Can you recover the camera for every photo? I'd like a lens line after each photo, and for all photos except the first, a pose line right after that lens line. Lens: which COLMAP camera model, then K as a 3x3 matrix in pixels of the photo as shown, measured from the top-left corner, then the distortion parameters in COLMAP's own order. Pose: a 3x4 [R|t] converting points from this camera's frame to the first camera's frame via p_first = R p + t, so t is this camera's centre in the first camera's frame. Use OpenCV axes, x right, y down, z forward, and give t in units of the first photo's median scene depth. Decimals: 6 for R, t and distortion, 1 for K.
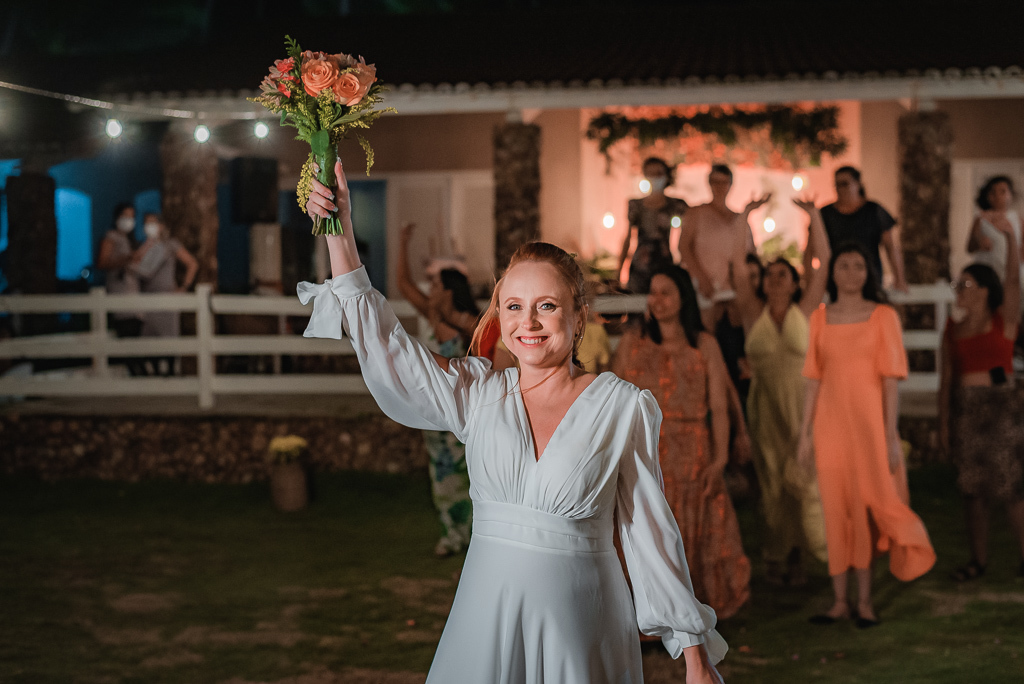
lens RADIAL K [[1443.7, 0, 510.5], [0, 1443.7, 344.2], [0, 0, 1]] dist [0.003761, 0.000000]
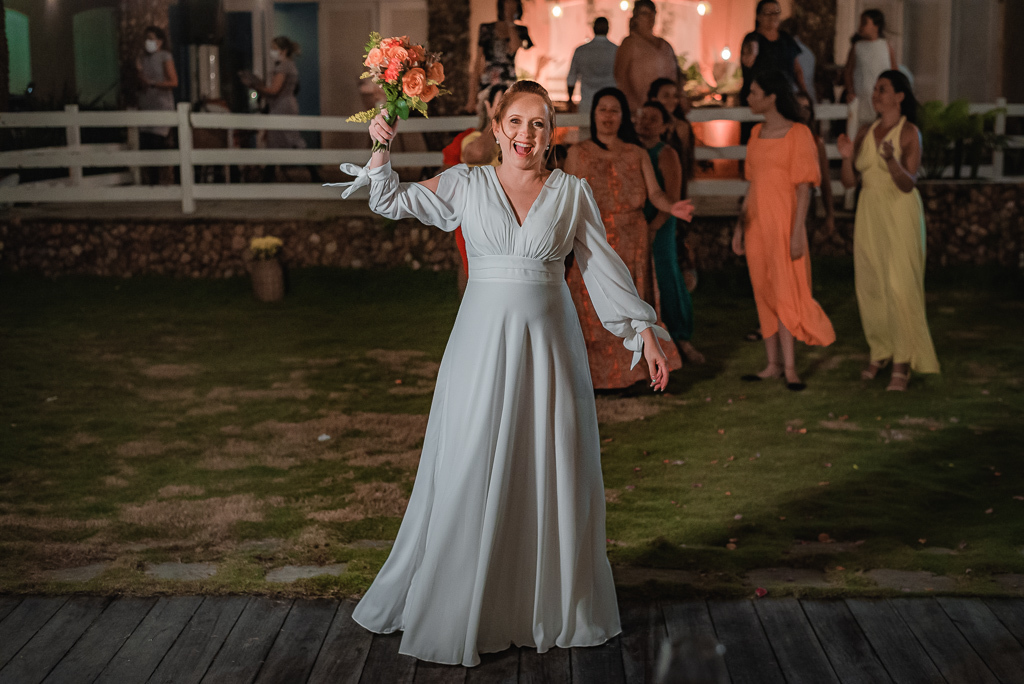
lens RADIAL K [[1443.7, 0, 514.4], [0, 1443.7, 340.2], [0, 0, 1]] dist [0.003761, 0.000000]
pose [[0.996713, -0.010196, 0.080367, -0.049246], [0.000265, 0.992454, 0.122620, 0.004762], [-0.081011, -0.122195, 0.989194, -0.158891]]
